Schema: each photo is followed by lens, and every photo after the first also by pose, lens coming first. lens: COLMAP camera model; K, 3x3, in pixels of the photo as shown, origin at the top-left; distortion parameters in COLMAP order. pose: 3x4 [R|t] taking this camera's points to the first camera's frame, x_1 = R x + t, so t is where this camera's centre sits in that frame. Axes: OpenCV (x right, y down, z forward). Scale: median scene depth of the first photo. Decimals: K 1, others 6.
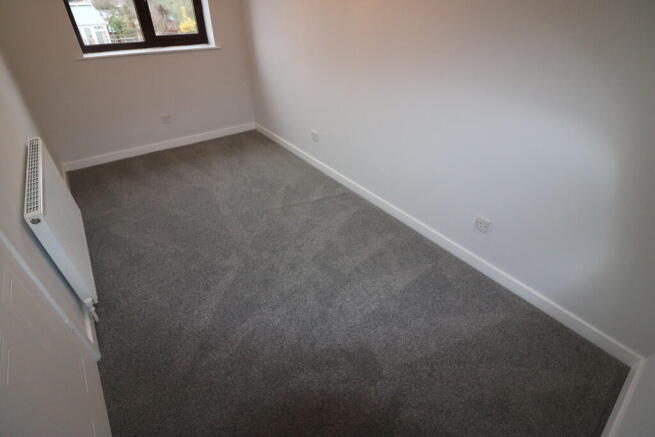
lens RADIAL K [[306.3, 0, 325.6], [0, 306.3, 212.0], [0, 0, 1]] dist [0.003595, -0.013470]
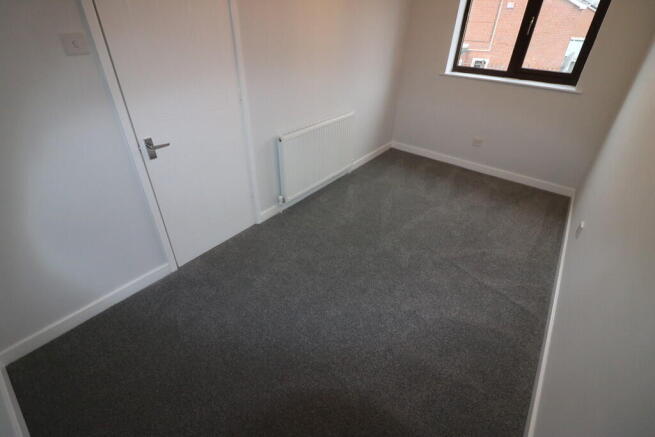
lens RADIAL K [[306.3, 0, 325.6], [0, 306.3, 212.0], [0, 0, 1]] dist [0.003595, -0.013470]
pose [[0.230817, 0.510961, -0.828035, 0.371109], [-0.580383, 0.755344, 0.304322, -0.157440], [0.780948, 0.410335, 0.470899, 0.229091]]
